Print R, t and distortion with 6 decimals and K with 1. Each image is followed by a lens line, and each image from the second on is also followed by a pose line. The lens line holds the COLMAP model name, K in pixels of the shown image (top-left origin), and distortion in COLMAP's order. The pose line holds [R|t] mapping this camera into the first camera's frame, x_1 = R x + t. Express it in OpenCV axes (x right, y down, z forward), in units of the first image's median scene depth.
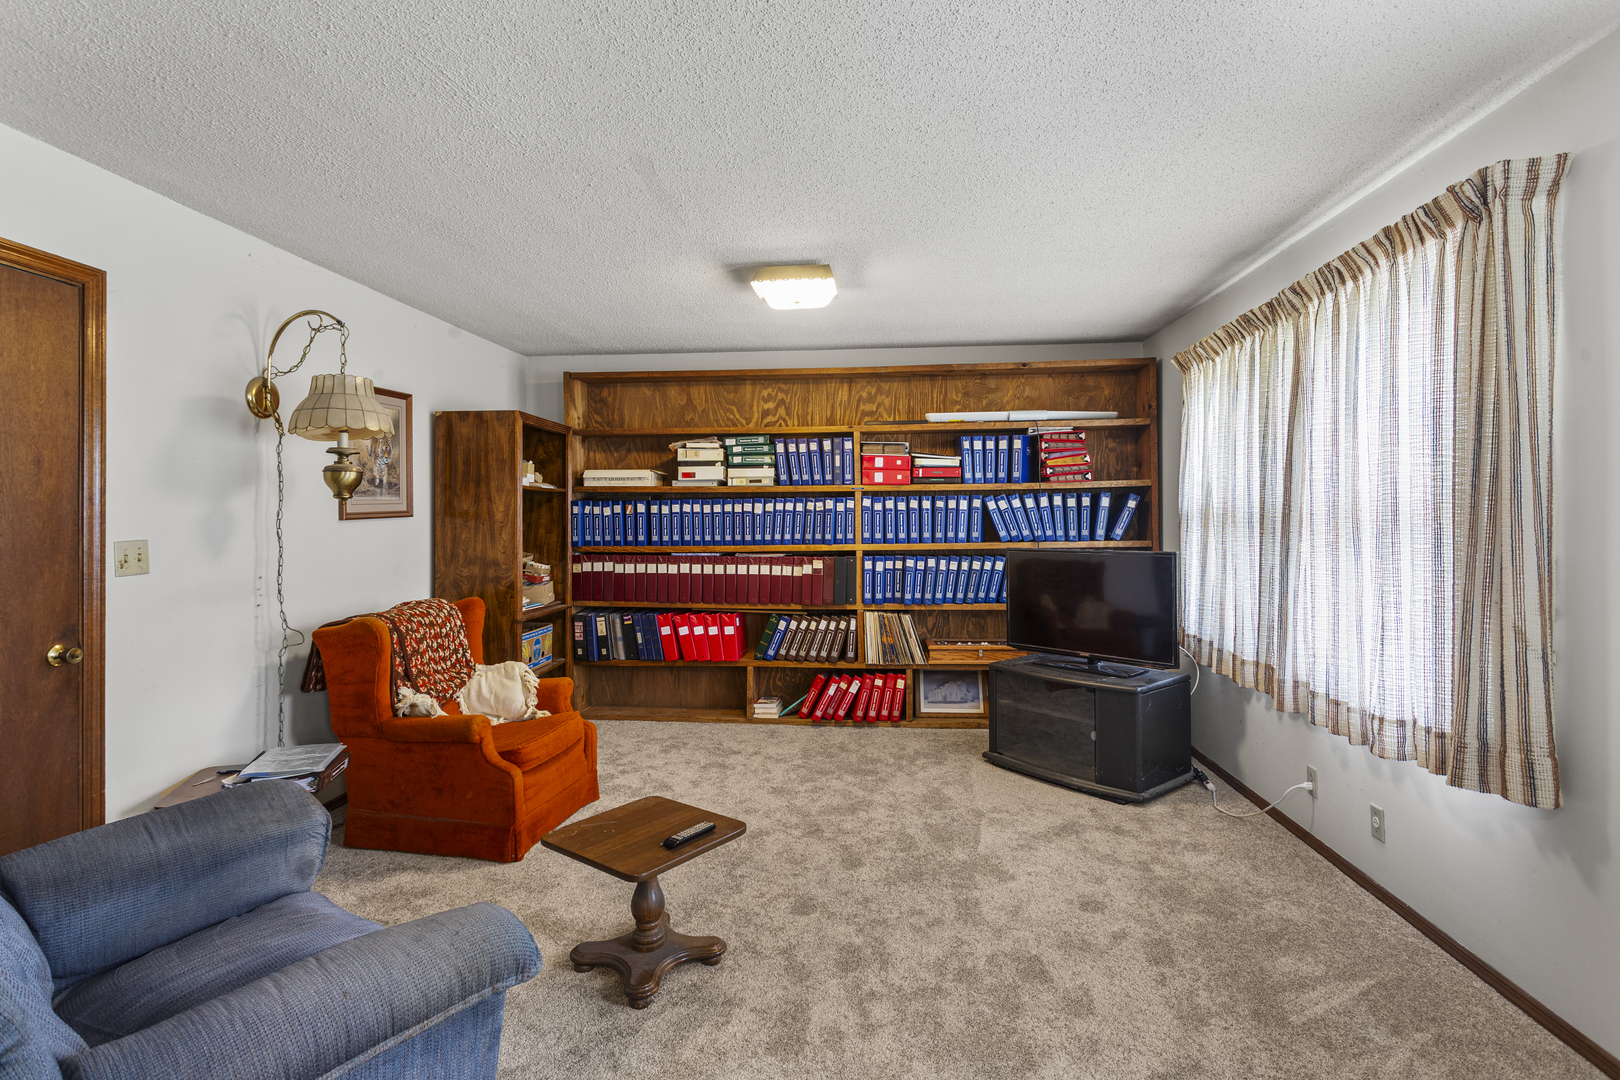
lens RADIAL K [[792.6, 0, 818.9], [0, 792.6, 533.5], [0, 0, 1]] dist [-0.001755, 0.002296]
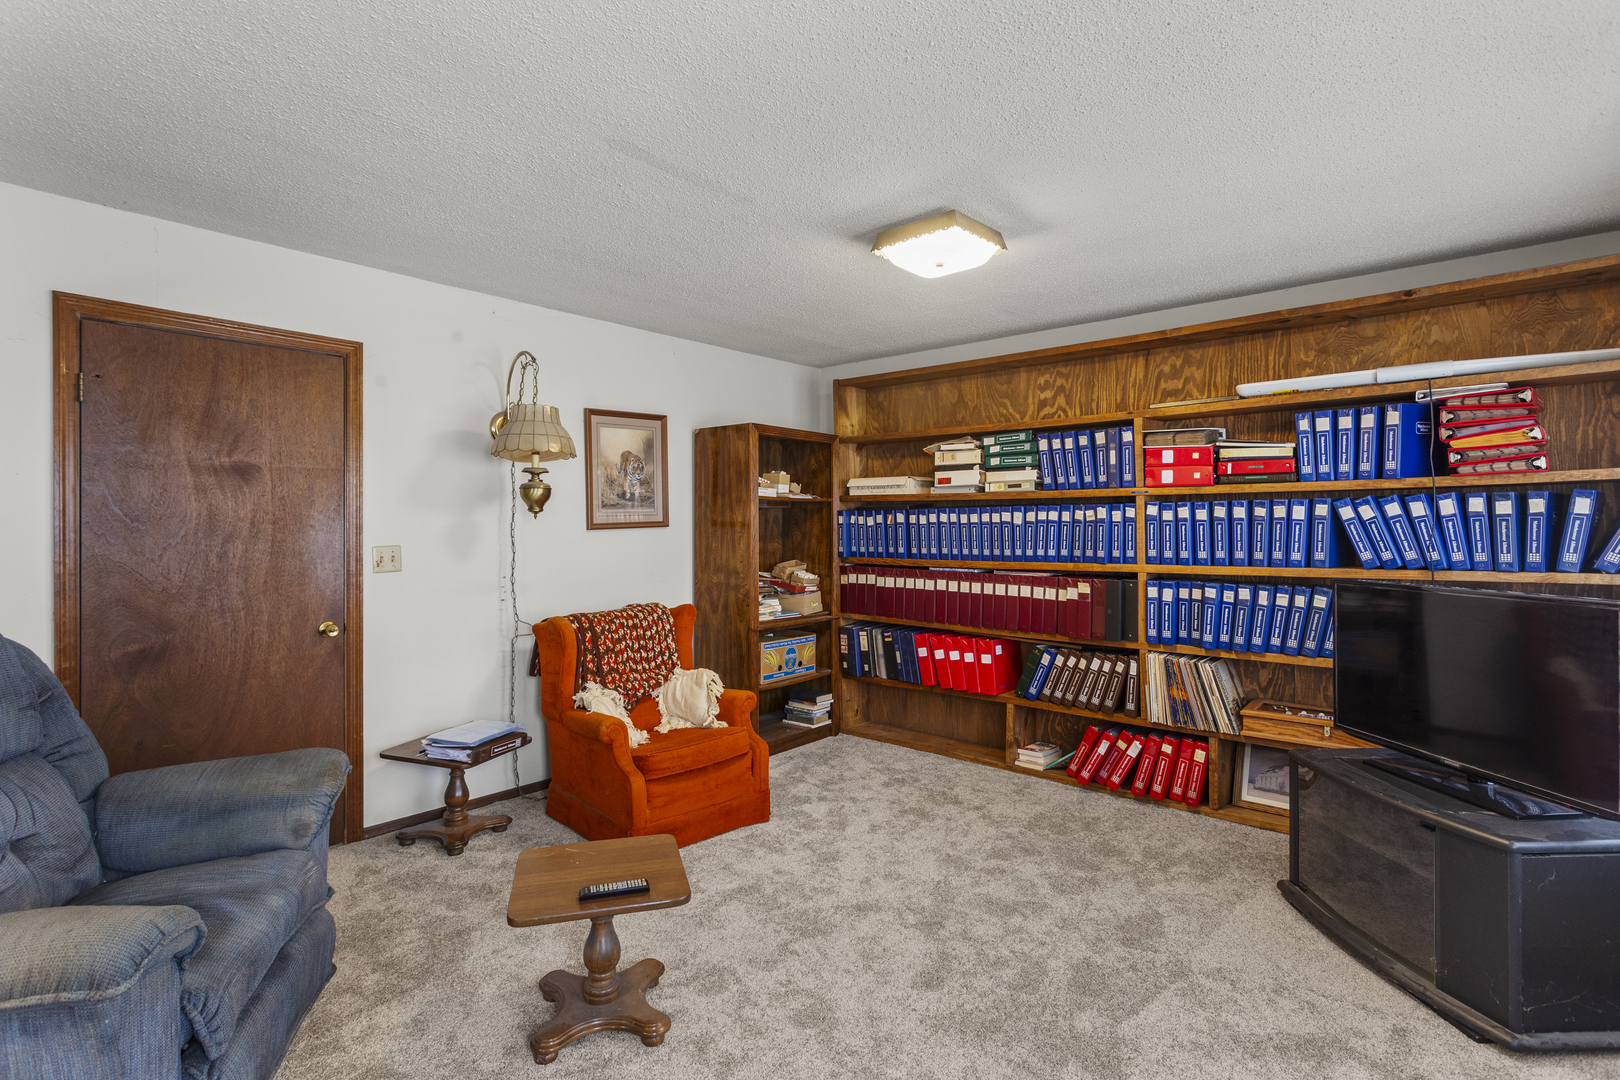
lens RADIAL K [[792.6, 0, 806.2], [0, 792.6, 540.4], [0, 0, 1]] dist [-0.001755, 0.002296]
pose [[0.803250, 0.015008, -0.595452, 0.251440], [-0.014919, 0.999876, 0.005077, -0.009013], [0.595455, 0.004806, 0.803374, 0.194530]]
